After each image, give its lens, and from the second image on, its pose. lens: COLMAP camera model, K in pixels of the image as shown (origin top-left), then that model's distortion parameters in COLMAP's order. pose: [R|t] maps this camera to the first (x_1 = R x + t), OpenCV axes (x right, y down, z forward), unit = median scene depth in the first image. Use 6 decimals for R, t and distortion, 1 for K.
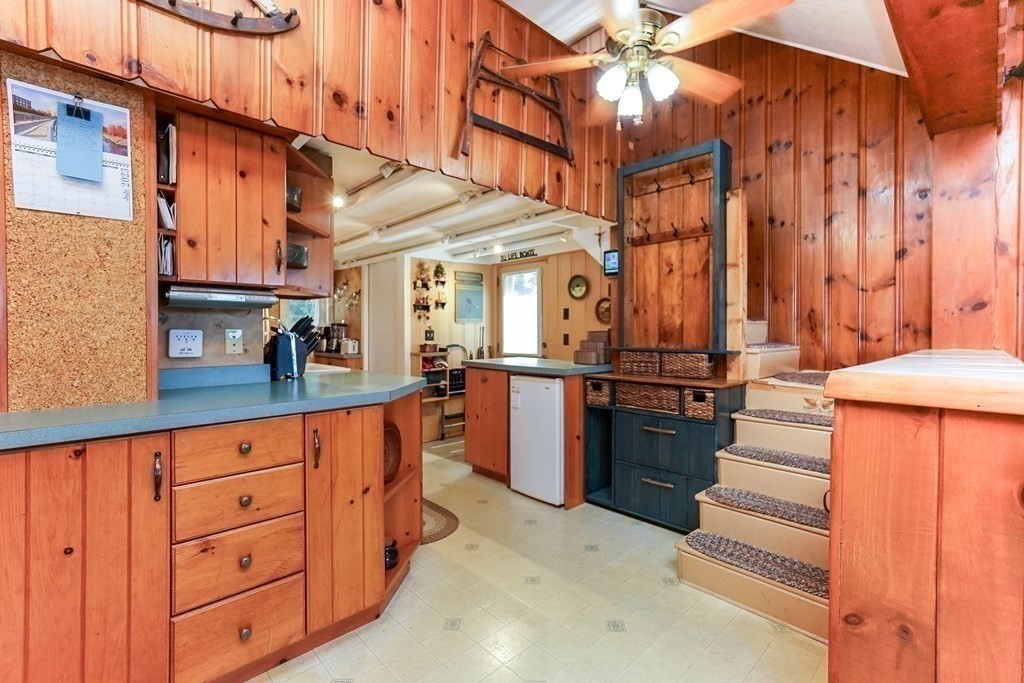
lens RADIAL K [[449.0, 0, 510.8], [0, 449.0, 334.8], [0, 0, 1]] dist [0.000658, 0.000215]
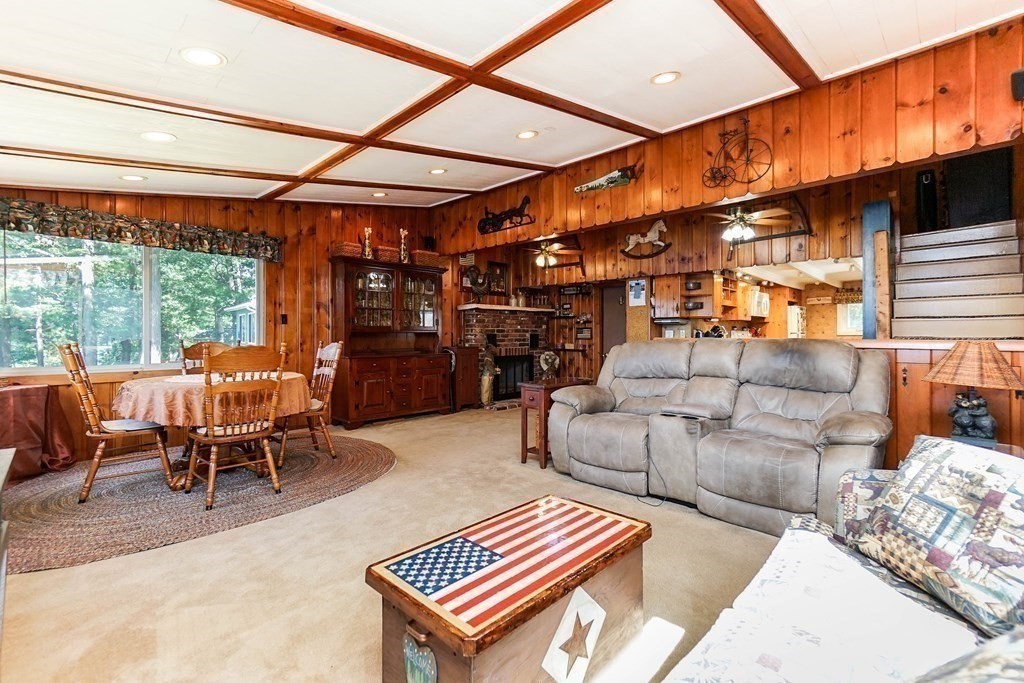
lens RADIAL K [[449.0, 0, 510.8], [0, 449.0, 334.8], [0, 0, 1]] dist [0.000658, 0.000215]
pose [[0.053570, -0.003092, -0.998559, 3.050734], [-0.002146, 0.999993, -0.003212, 0.043152], [0.998562, 0.002315, 0.053563, -0.479166]]
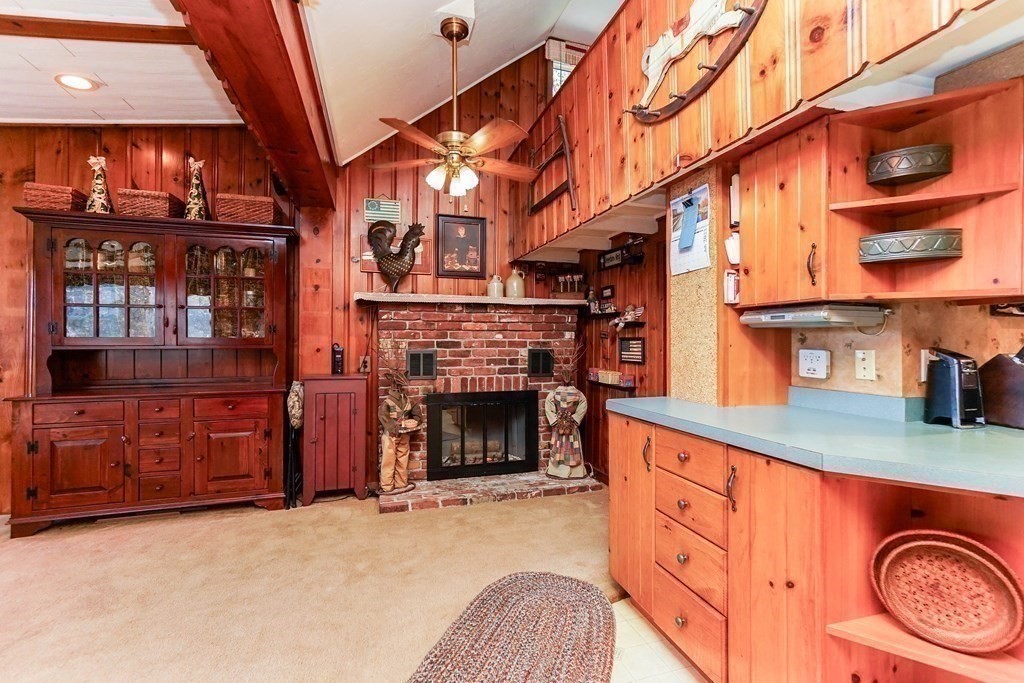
lens RADIAL K [[438.8, 0, 511.0], [0, 438.8, 337.3], [0, 0, 1]] dist [0.000226, 0.000120]
pose [[-0.440567, -0.009987, -0.897664, 0.495186], [-0.007044, 0.999946, -0.007668, -0.029976], [0.897692, 0.002945, -0.440613, 0.929722]]
